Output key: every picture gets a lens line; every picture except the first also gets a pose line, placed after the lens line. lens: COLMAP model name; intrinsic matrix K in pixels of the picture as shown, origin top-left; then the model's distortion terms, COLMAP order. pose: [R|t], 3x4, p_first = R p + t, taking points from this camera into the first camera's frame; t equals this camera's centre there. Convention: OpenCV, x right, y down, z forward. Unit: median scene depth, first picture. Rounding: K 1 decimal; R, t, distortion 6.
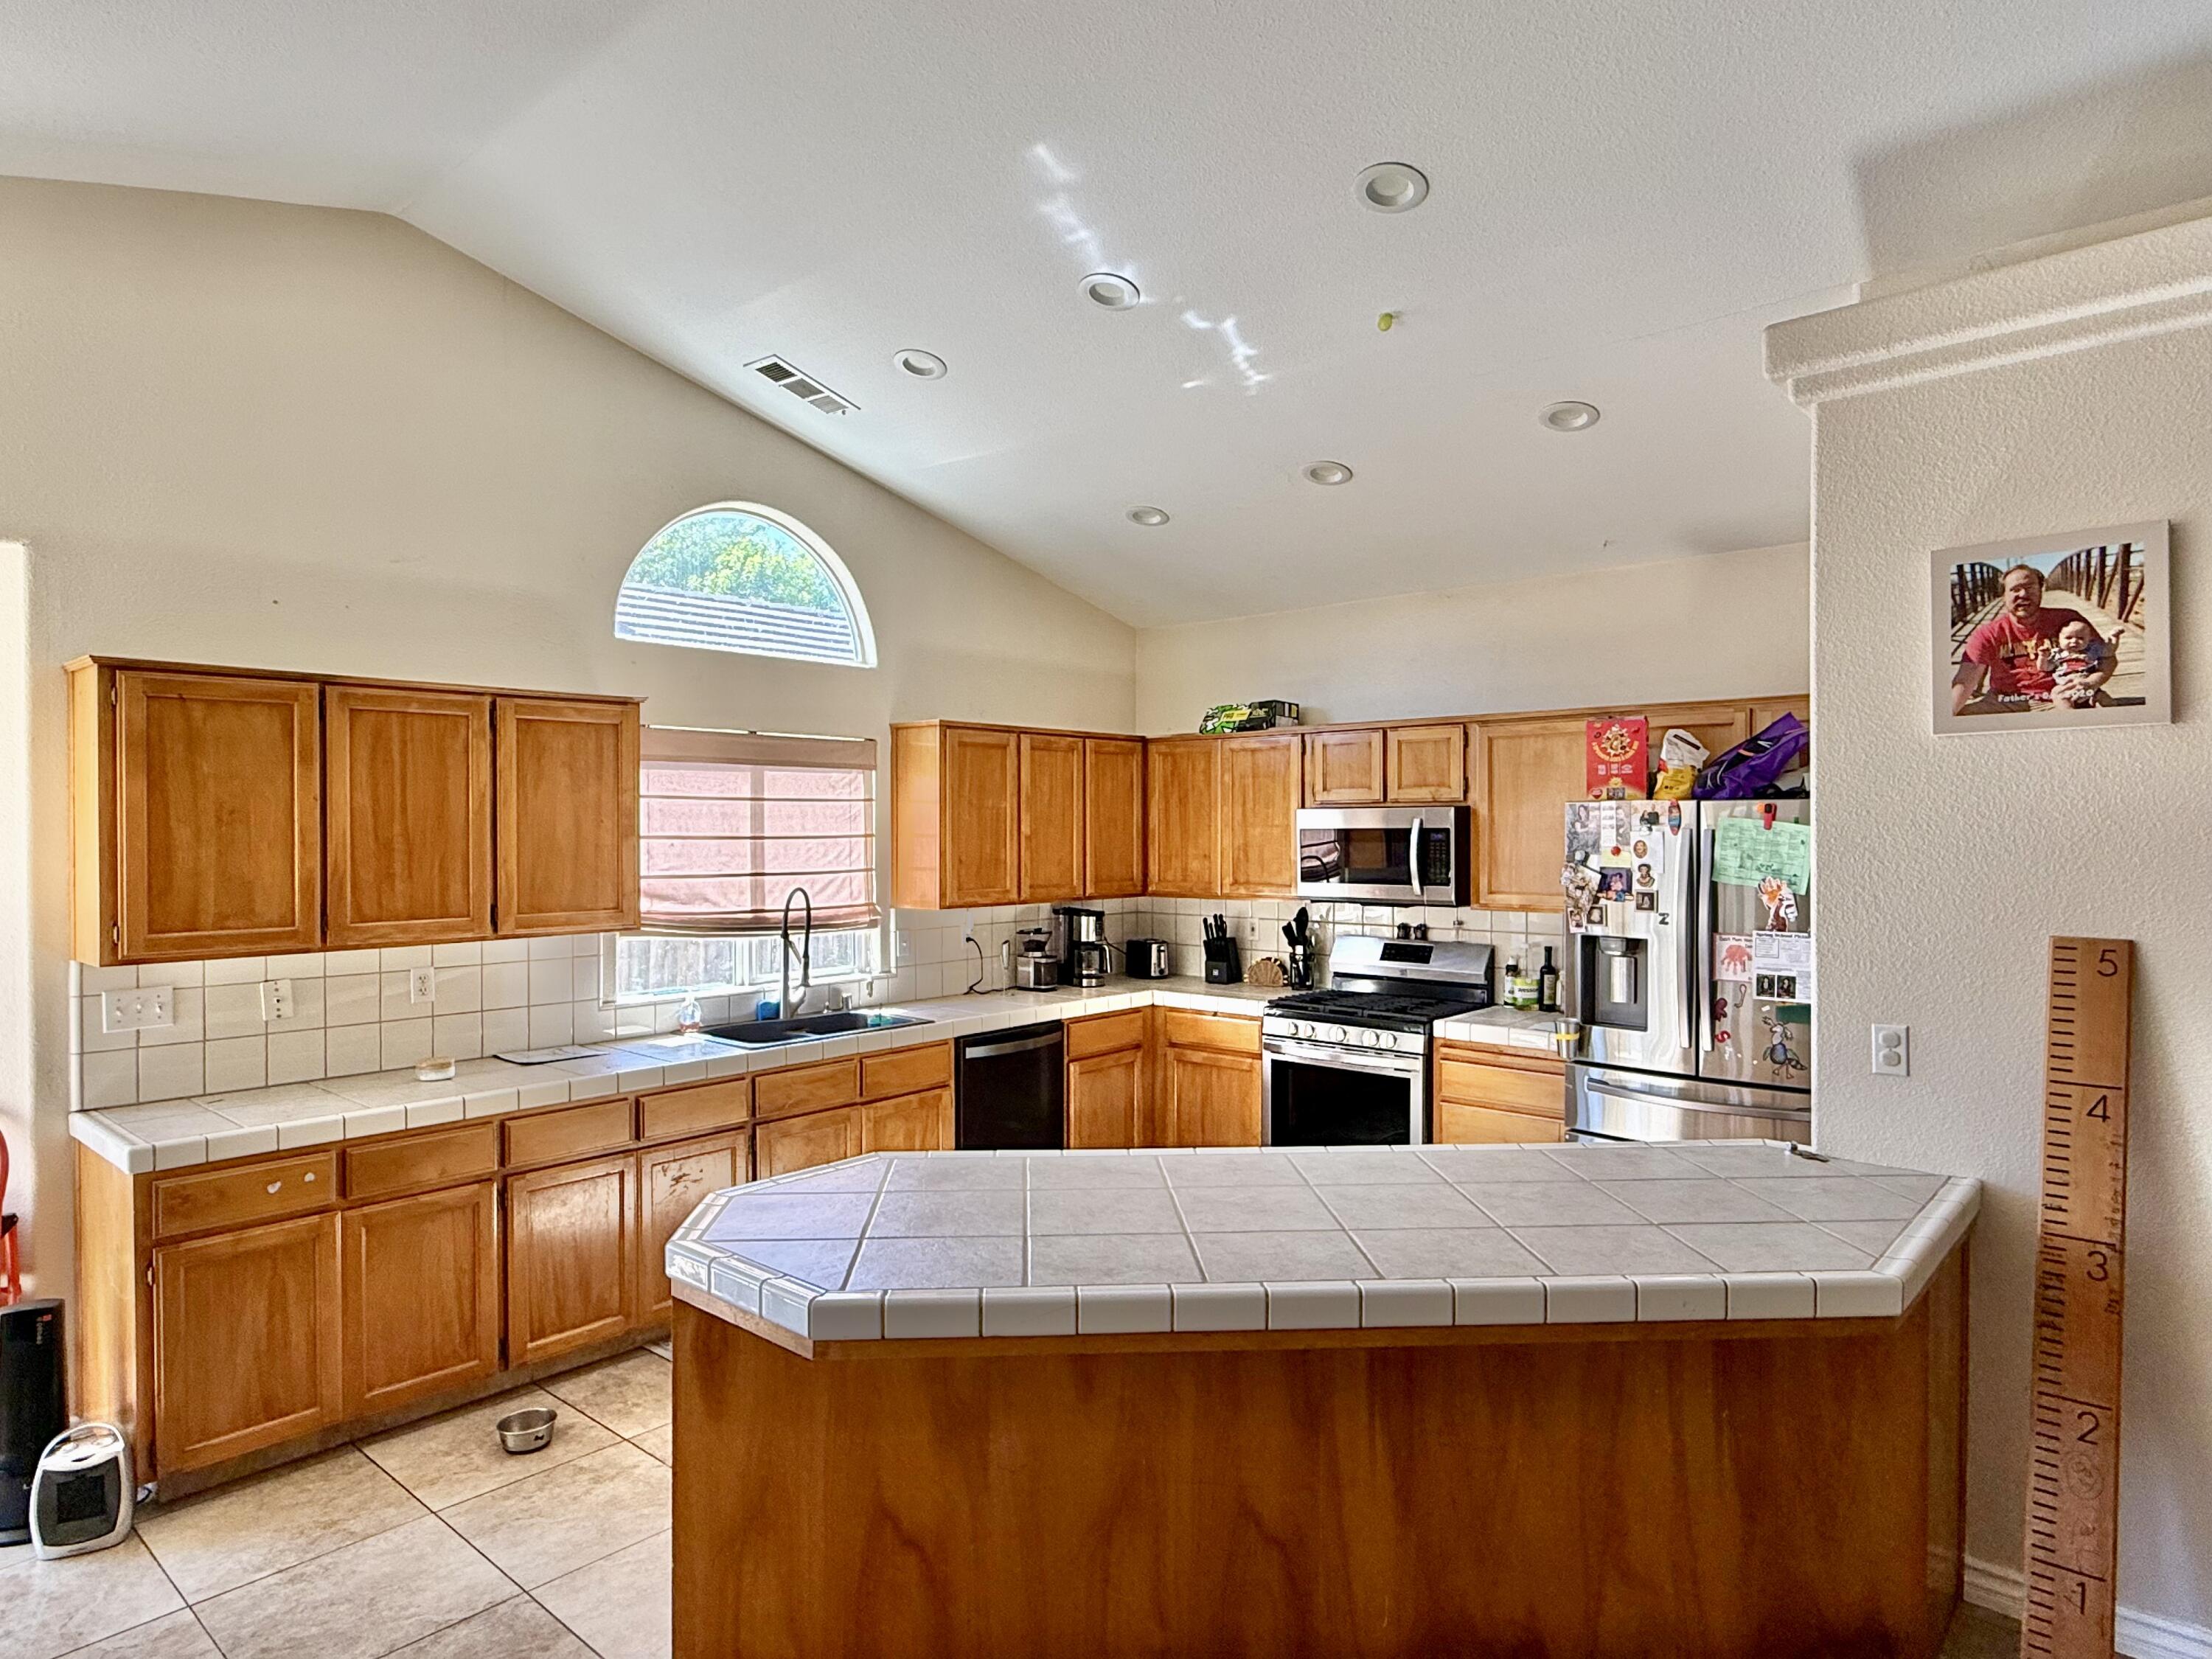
lens RADIAL K [[1293.5, 0, 1100.4], [0, 1293.5, 830.8], [0, 0, 1]] dist [0.002620, -0.000678]
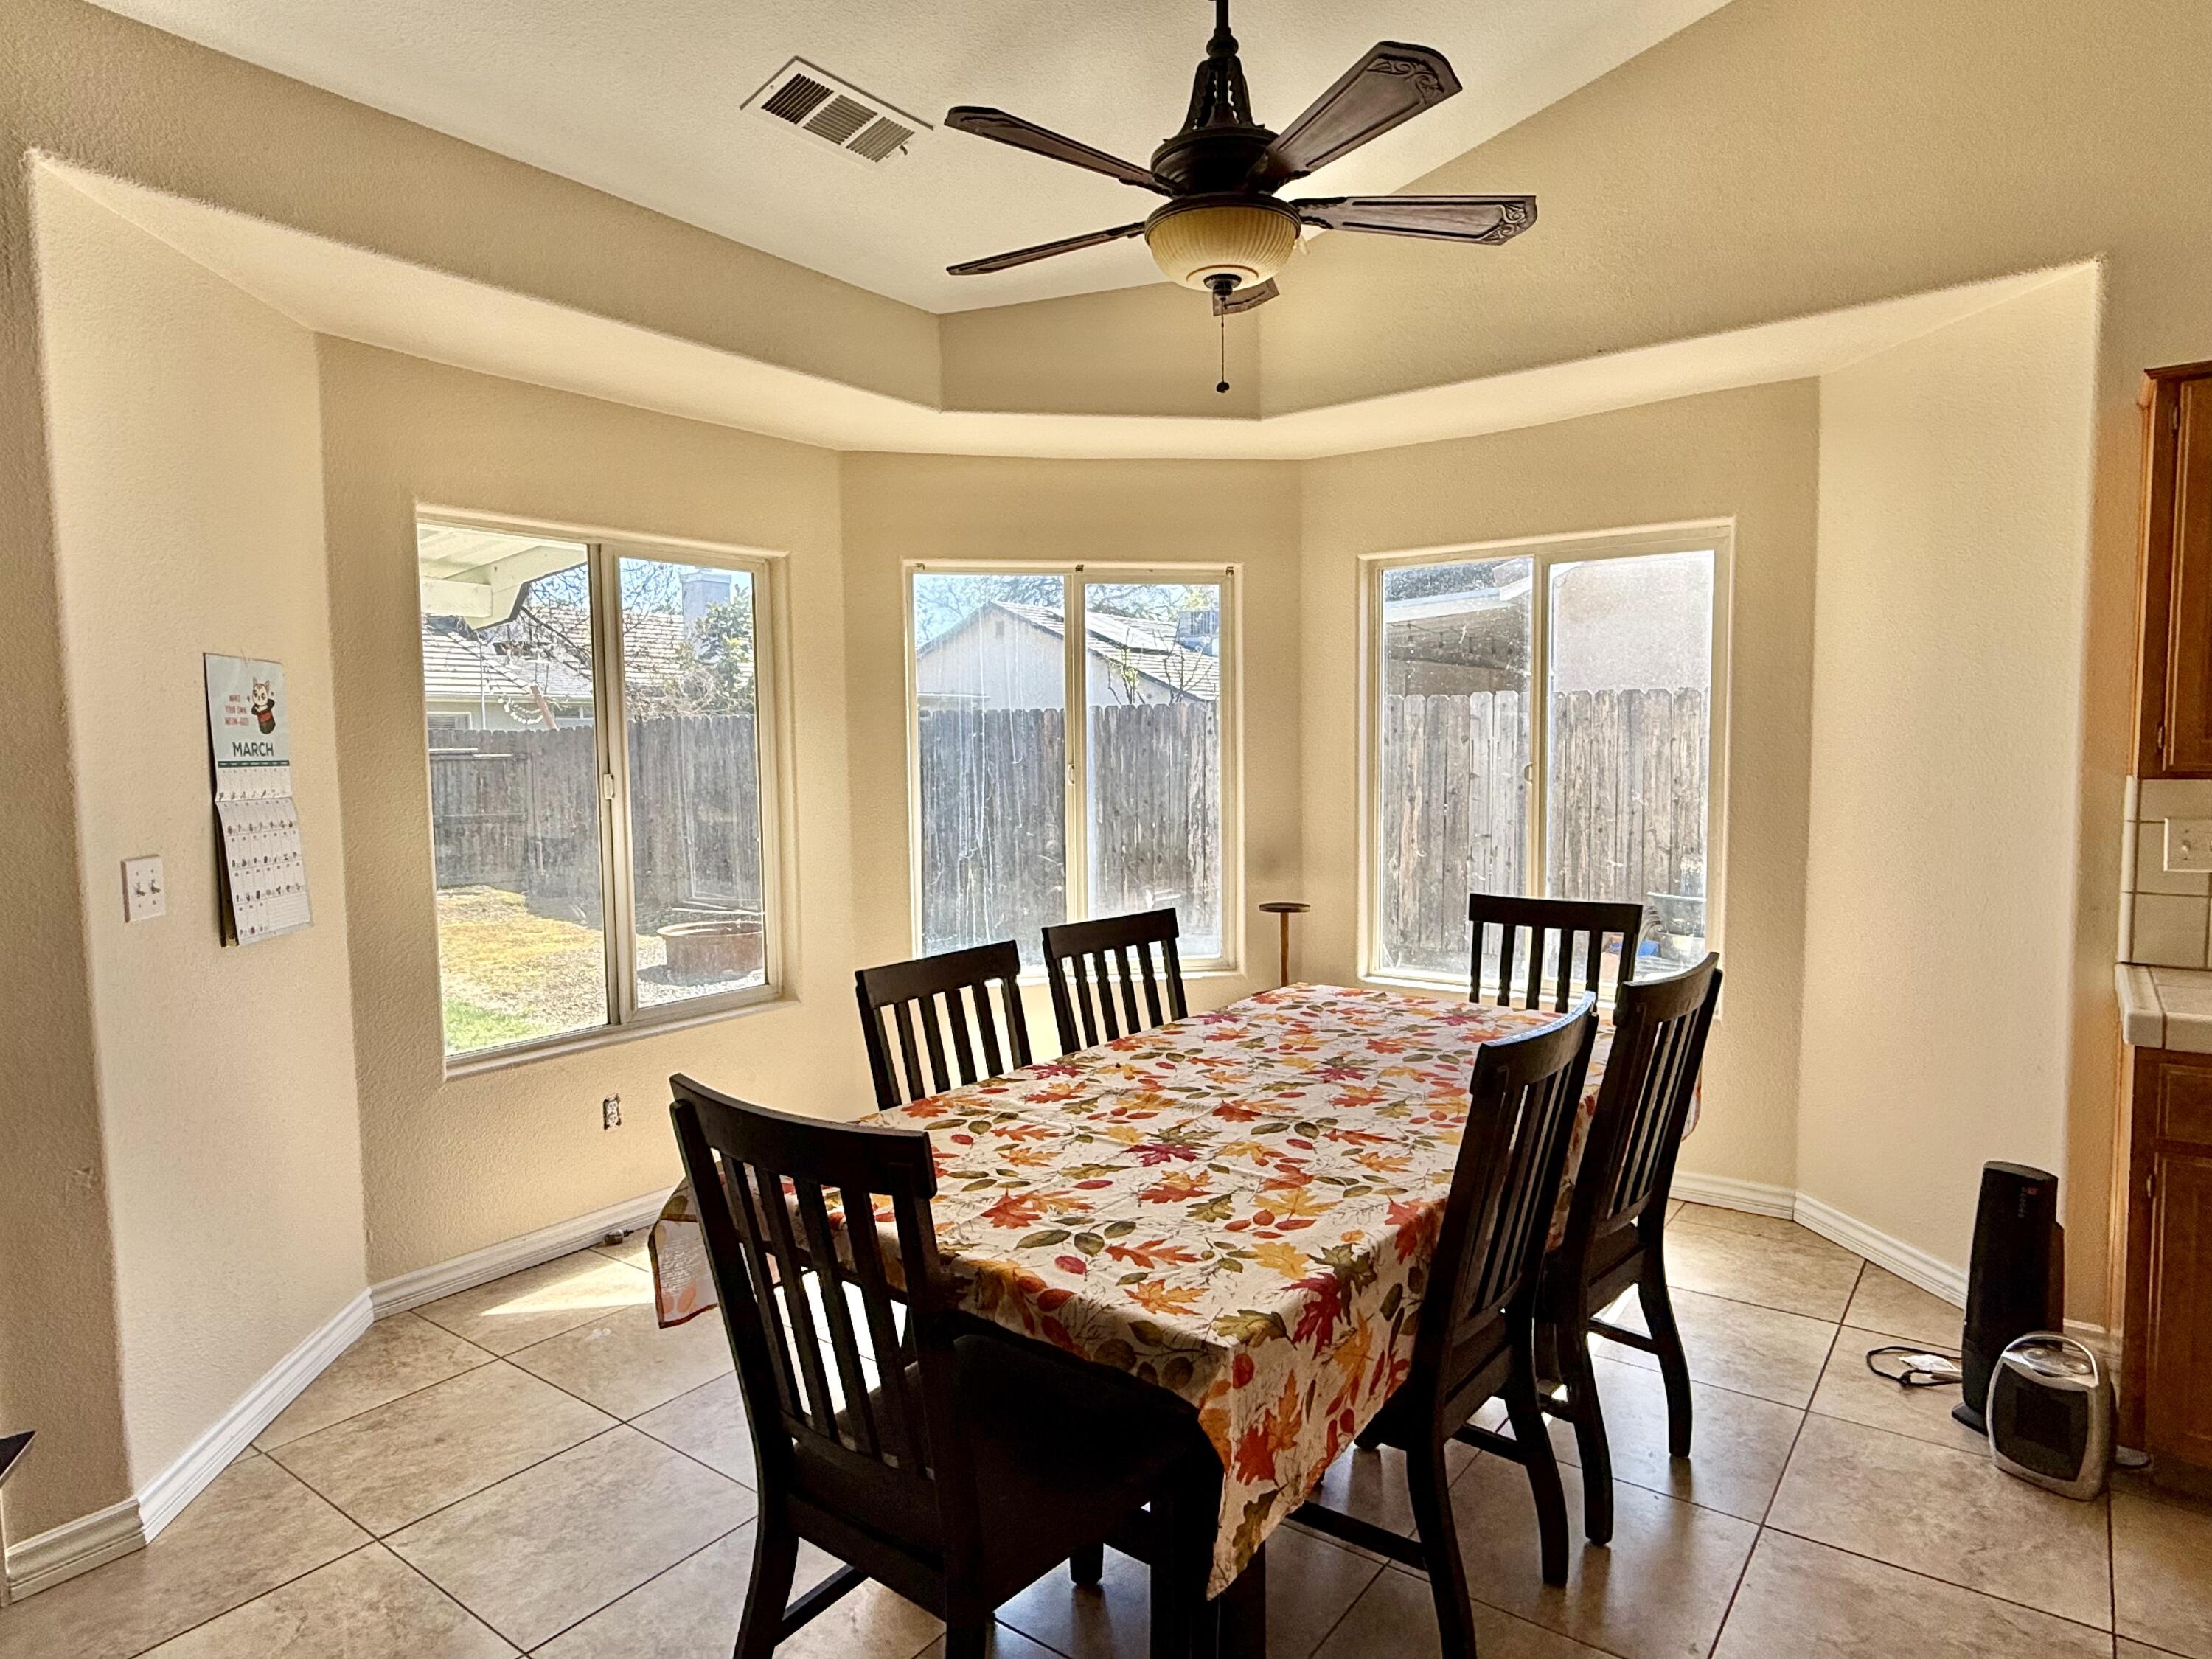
lens RADIAL K [[1293.5, 0, 1109.9], [0, 1293.5, 836.9], [0, 0, 1]] dist [0.002620, -0.000678]
pose [[0.087349, 0.074248, -0.993407, -0.055736], [0.007268, 0.997145, 0.075166, 0.081572], [0.996151, -0.013786, 0.086560, 0.337110]]
